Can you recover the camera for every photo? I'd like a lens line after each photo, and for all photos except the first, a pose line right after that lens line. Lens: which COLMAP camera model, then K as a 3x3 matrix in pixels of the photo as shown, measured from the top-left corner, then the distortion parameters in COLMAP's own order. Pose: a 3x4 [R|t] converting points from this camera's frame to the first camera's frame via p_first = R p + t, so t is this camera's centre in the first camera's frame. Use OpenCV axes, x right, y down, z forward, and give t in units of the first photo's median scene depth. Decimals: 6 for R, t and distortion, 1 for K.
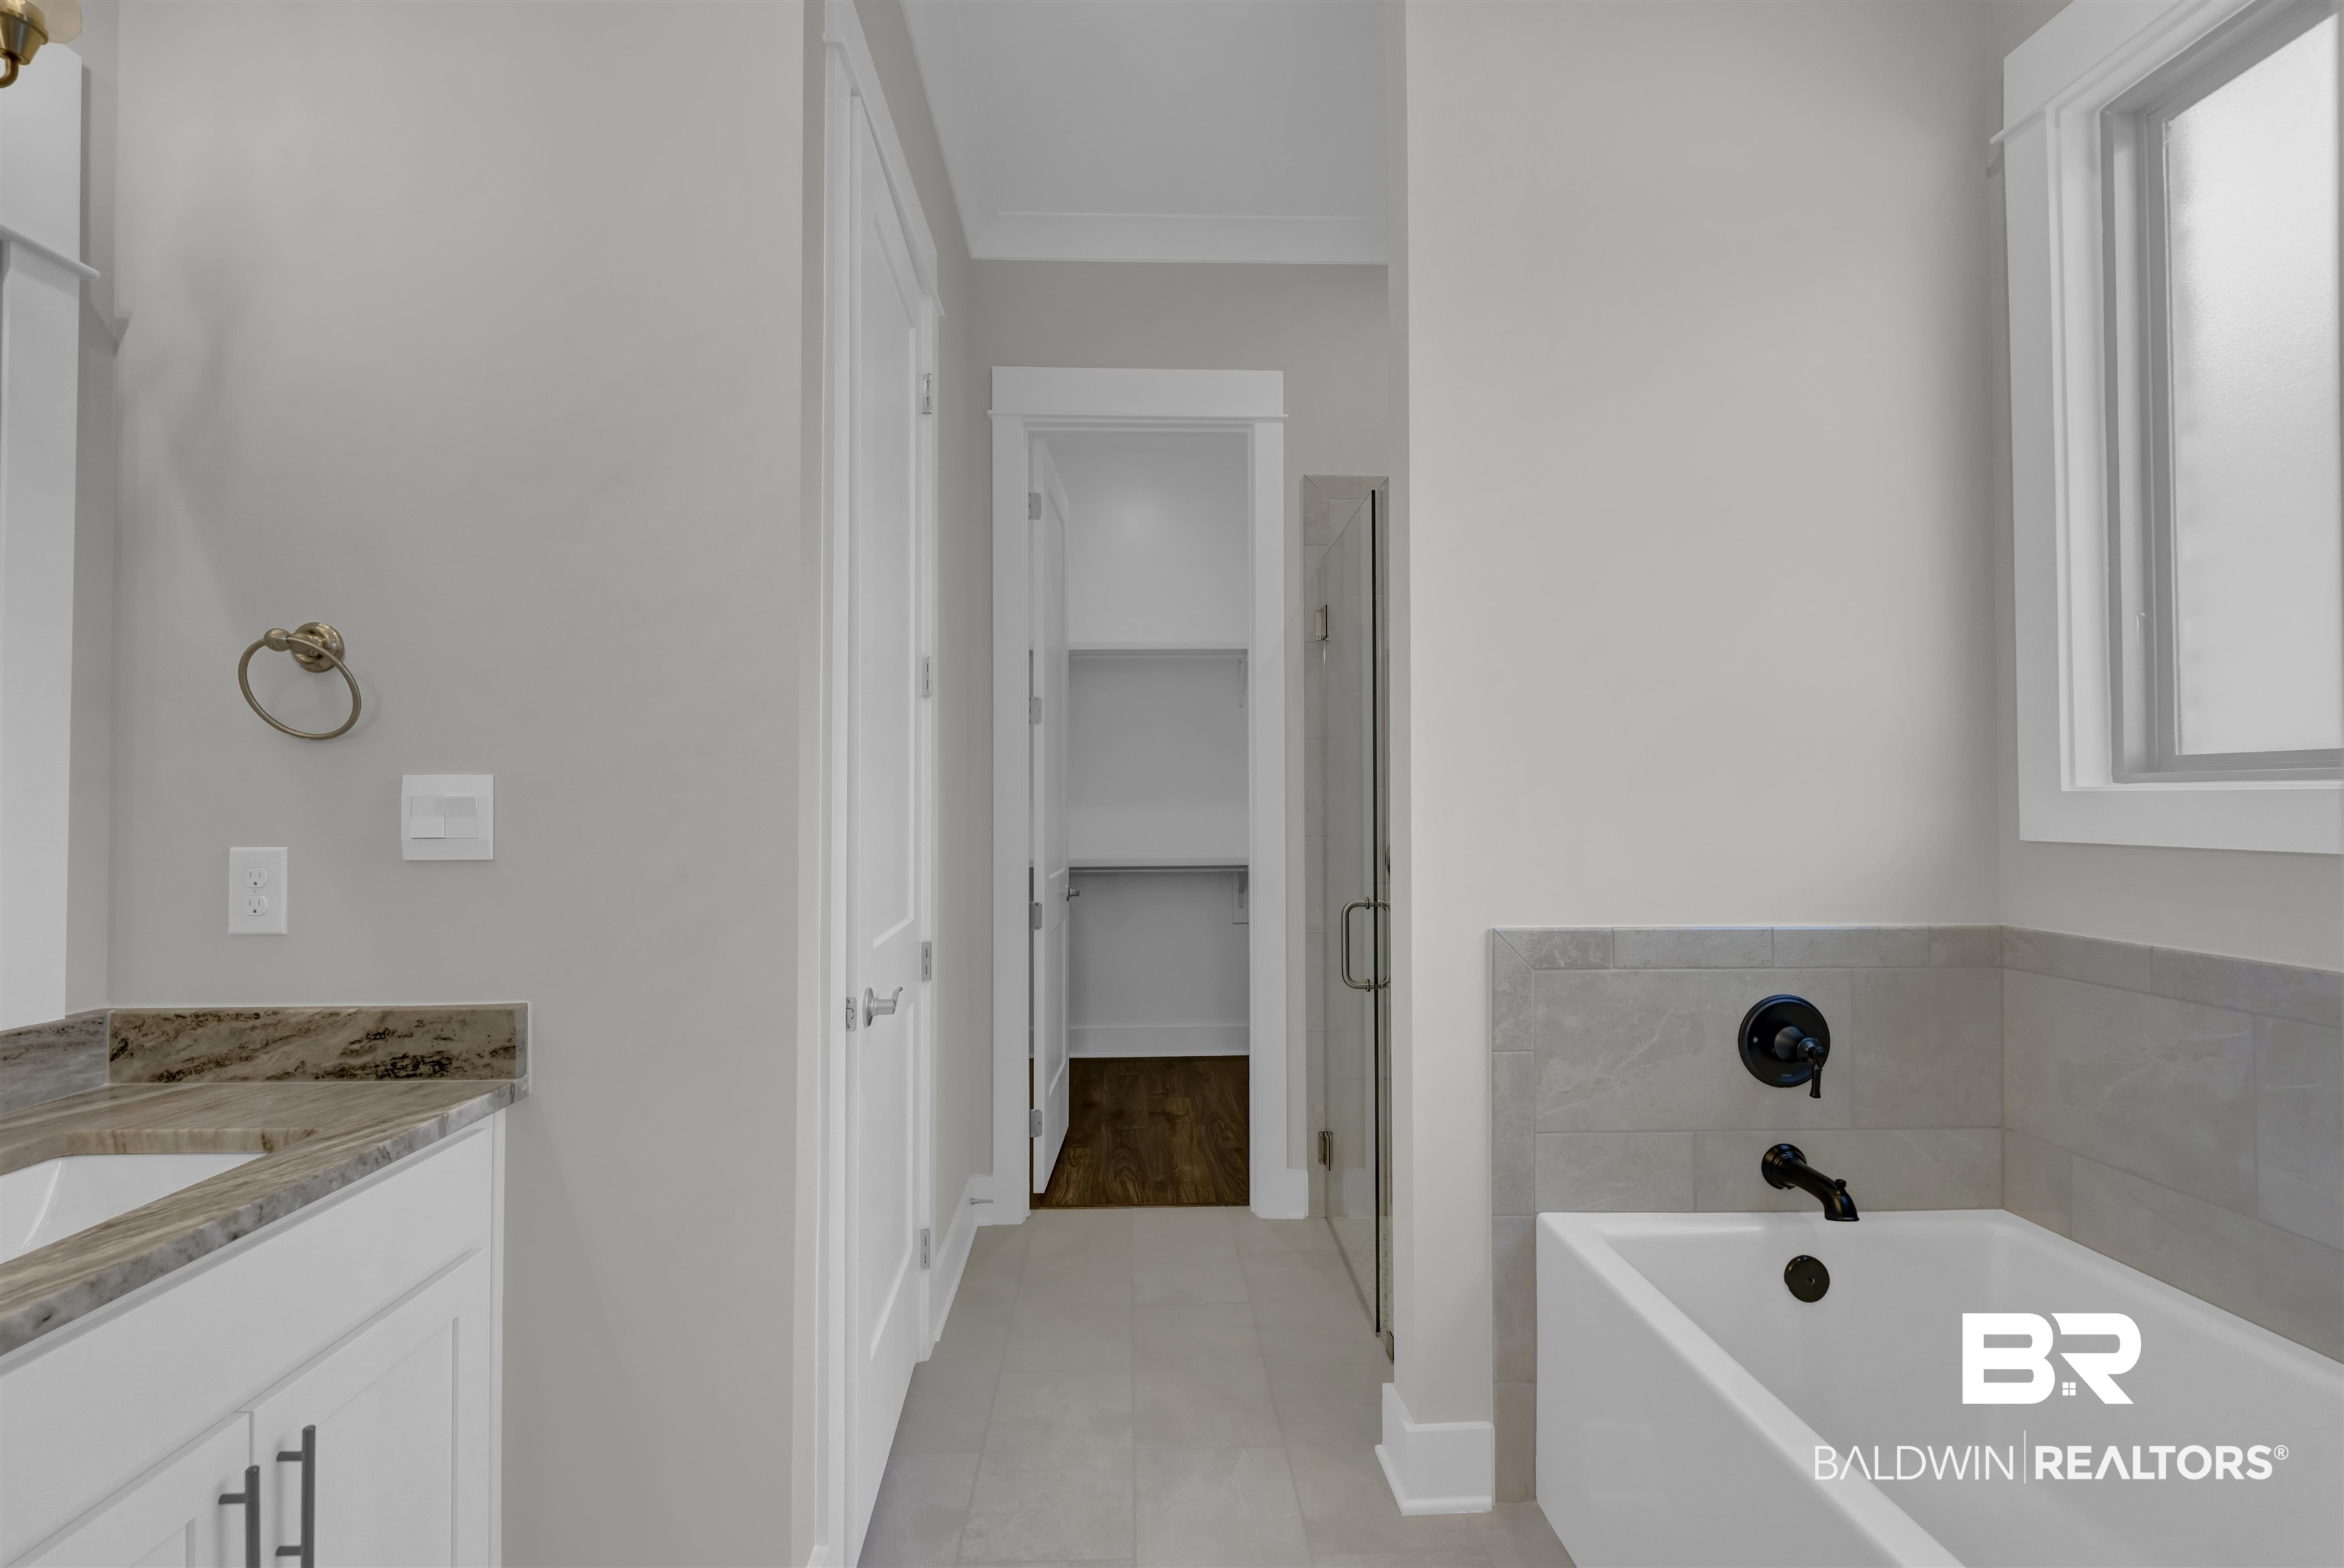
lens RADIAL K [[1044.7, 0, 1169.2], [0, 1044.7, 771.7], [0, 0, 1]] dist [-0.002131, -0.000674]
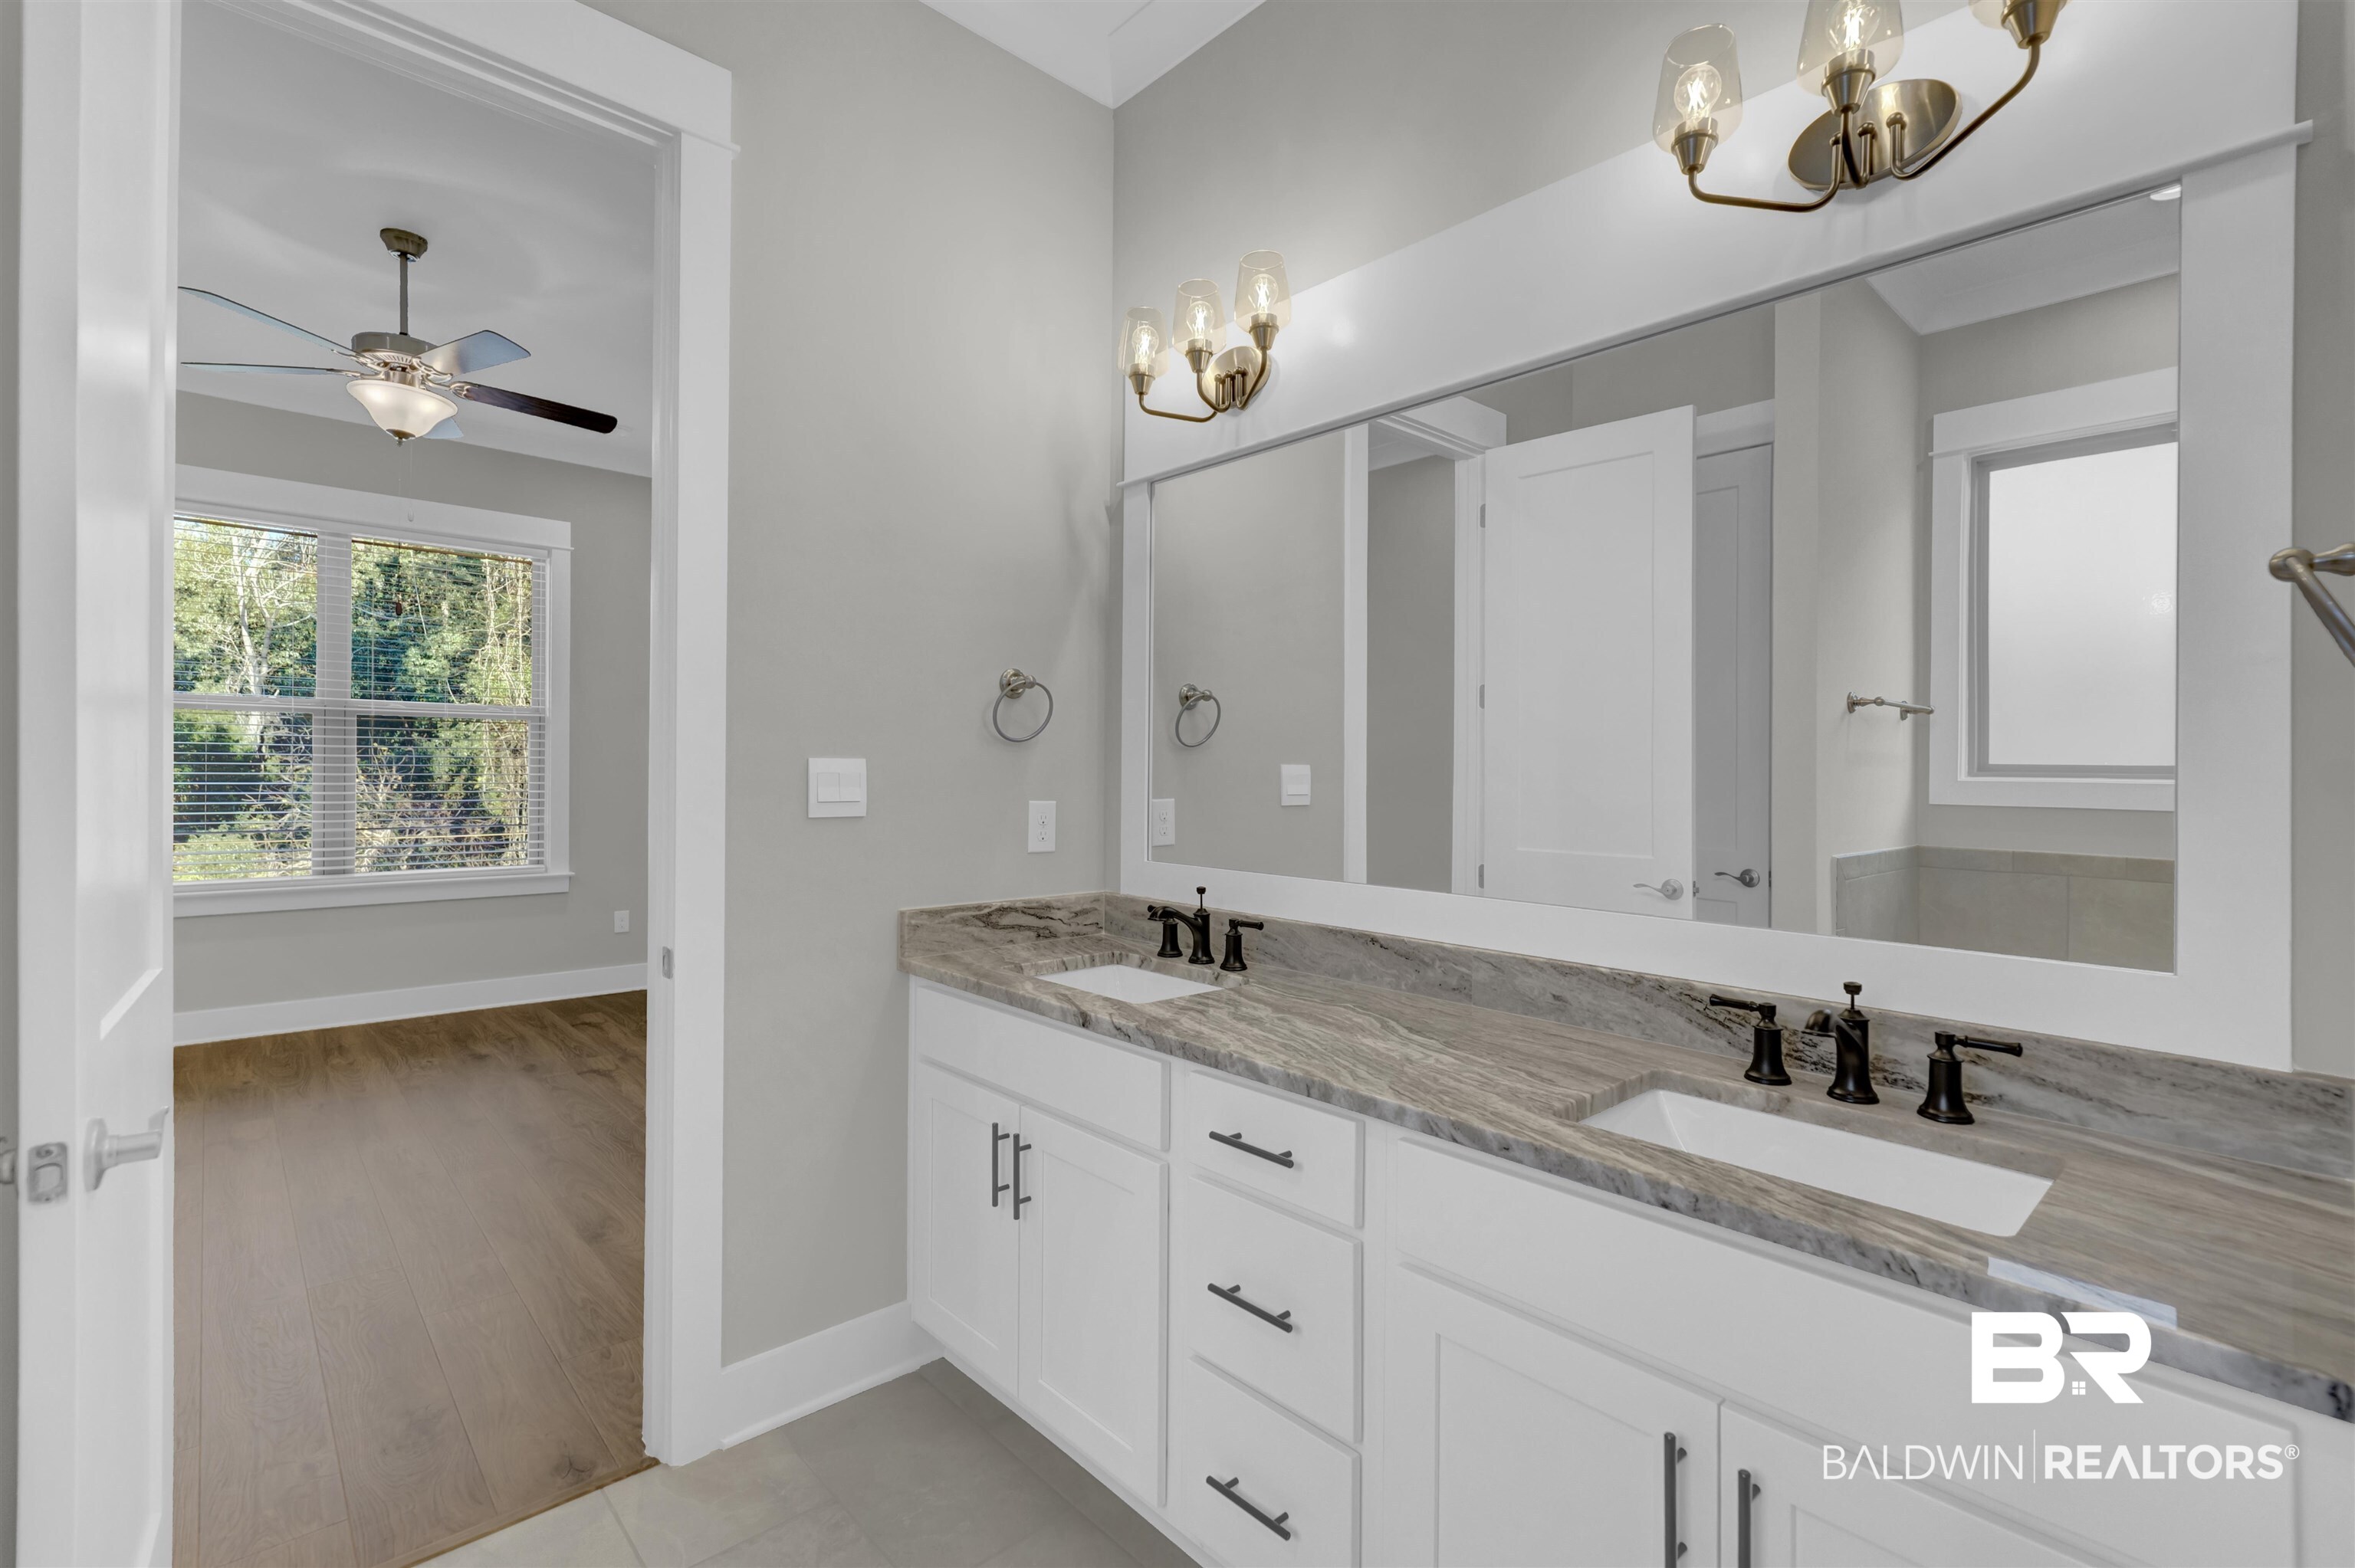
lens RADIAL K [[1031.2, 0, 1135.6], [0, 1031.2, 771.3], [0, 0, 1]] dist [0.013439, 0.000431]
pose [[-0.776935, 0.000041, -0.629581, 0.092339], [0.012406, 0.999807, -0.015244, 0.003257], [0.629458, -0.019654, -0.776786, 0.677316]]
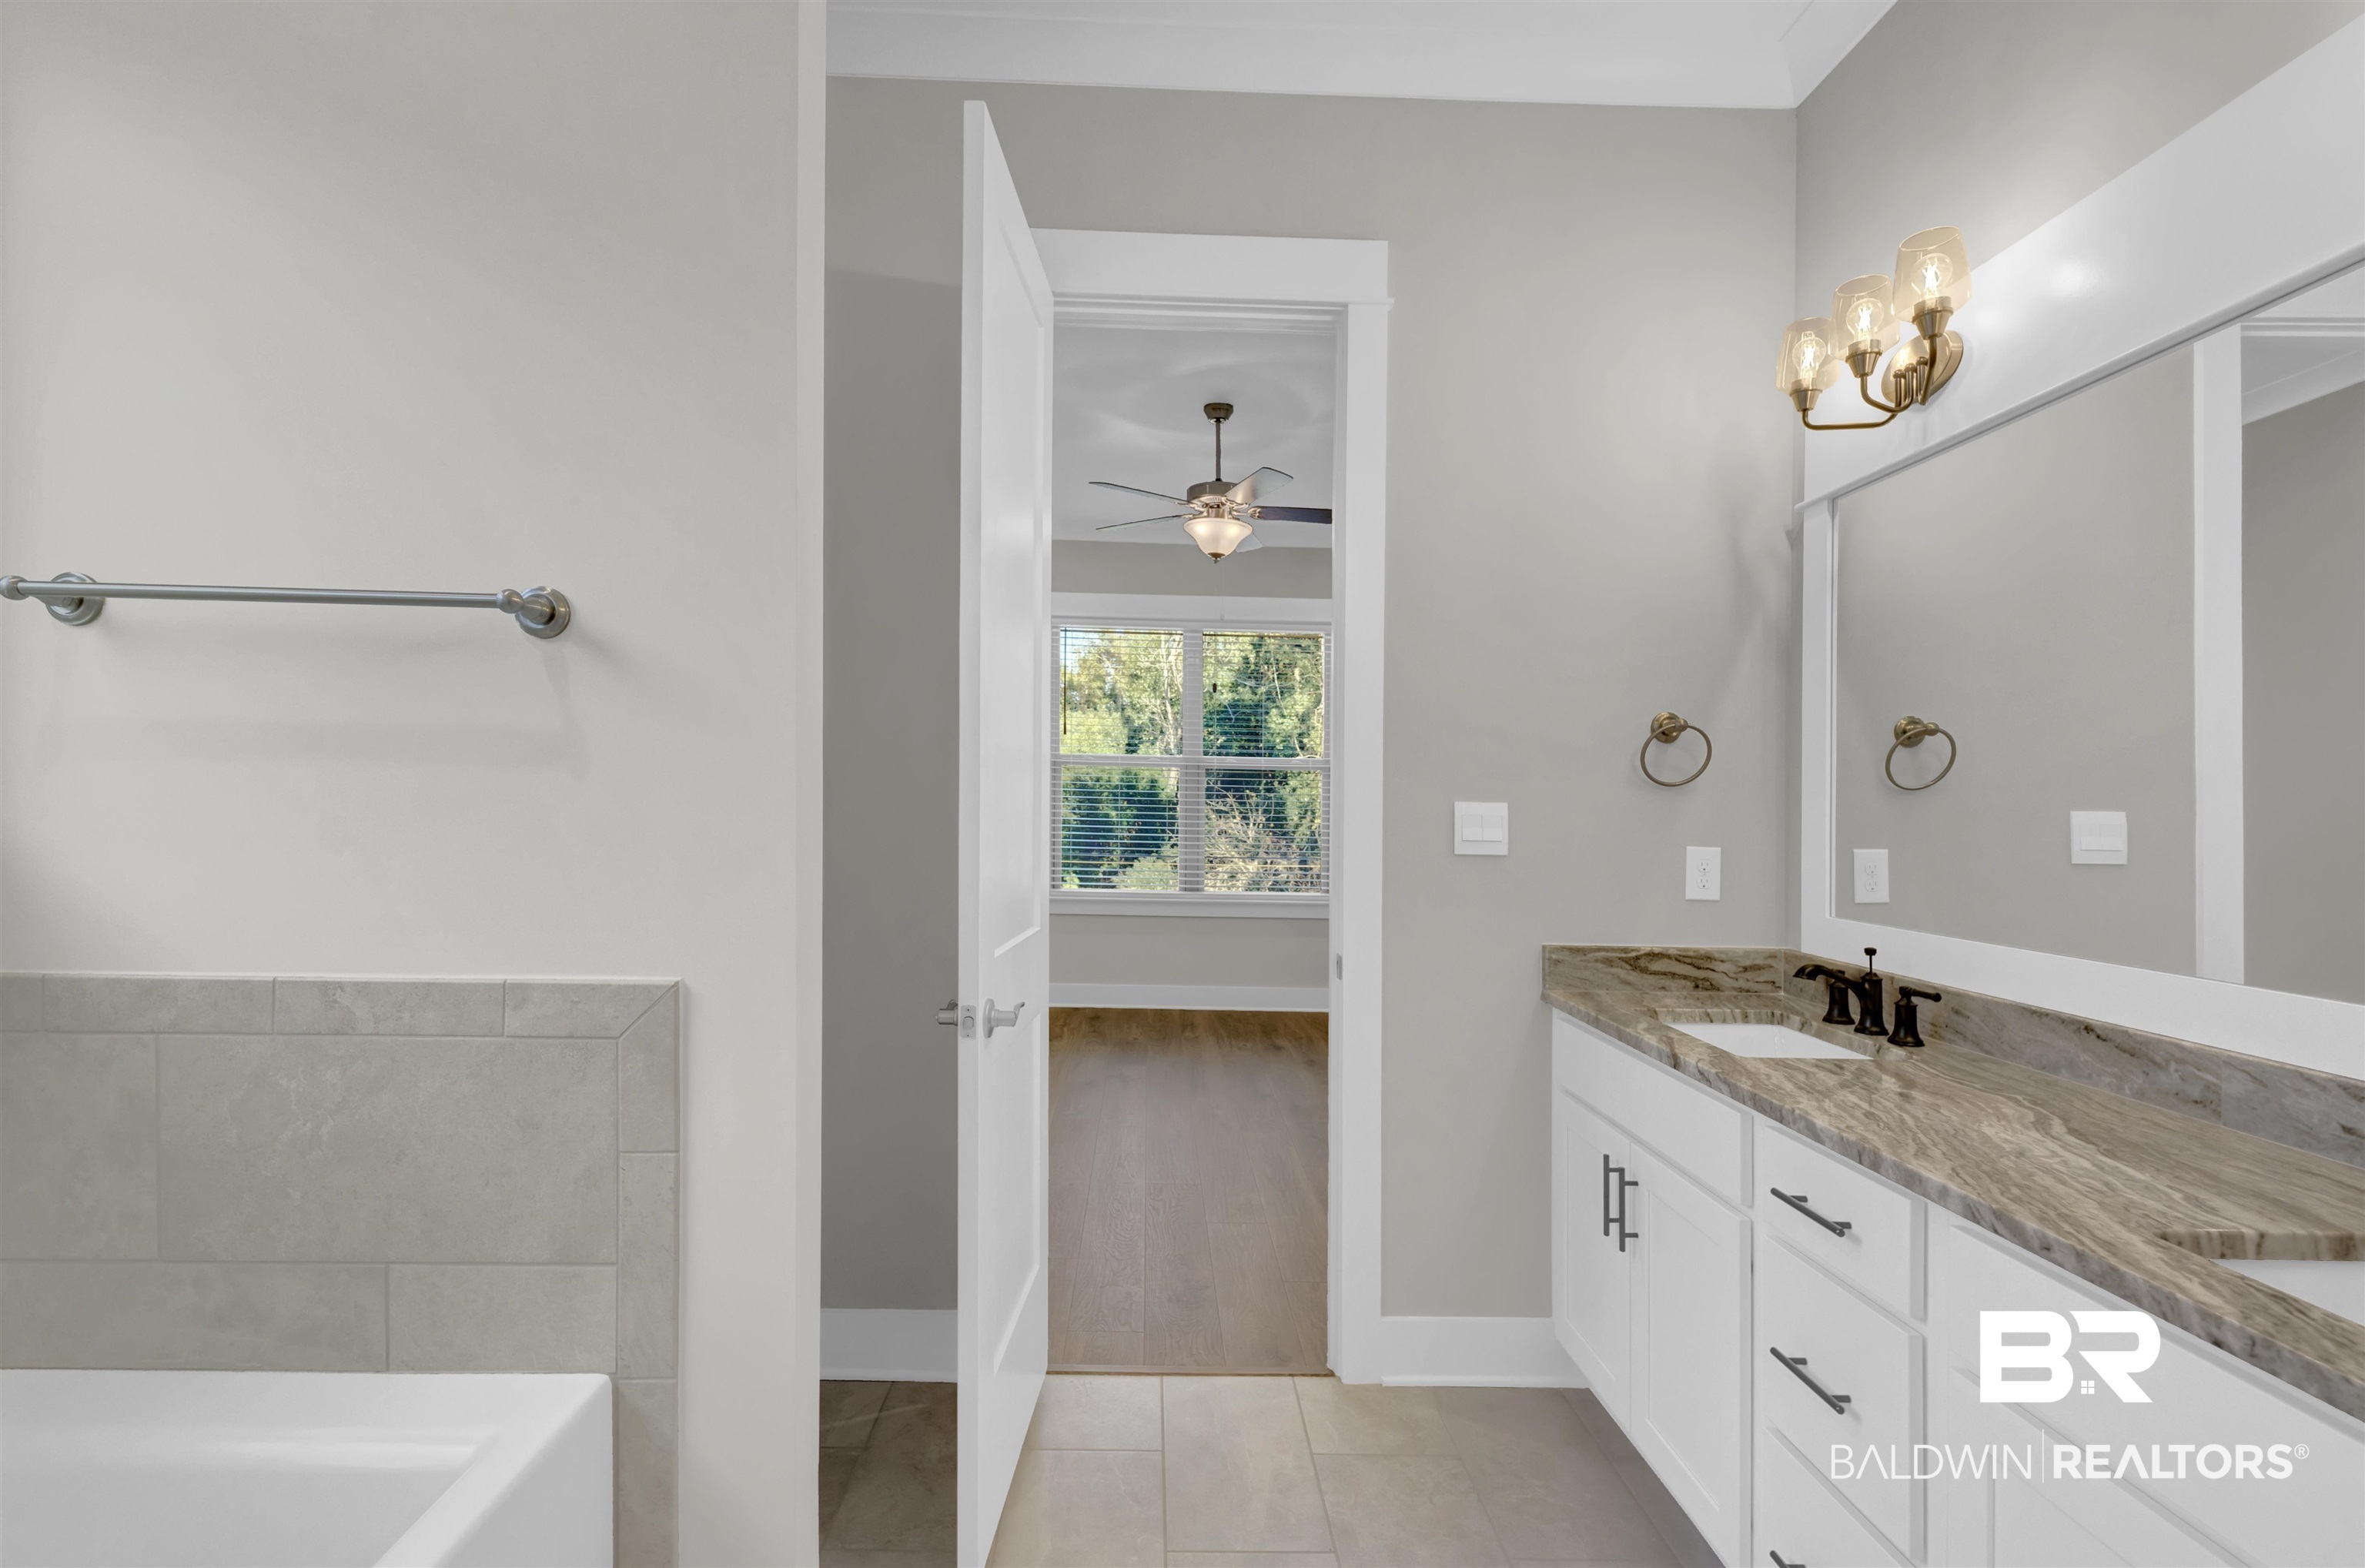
lens RADIAL K [[1066.1, 0, 1182.5], [0, 1066.1, 784.0], [0, 0, 1]] dist [0.001062, -0.000185]
pose [[-0.999829, -0.011674, 0.014344, -0.009382], [-0.012327, 0.998852, -0.046288, 0.010225], [-0.013787, -0.046457, -0.998825, 0.879148]]
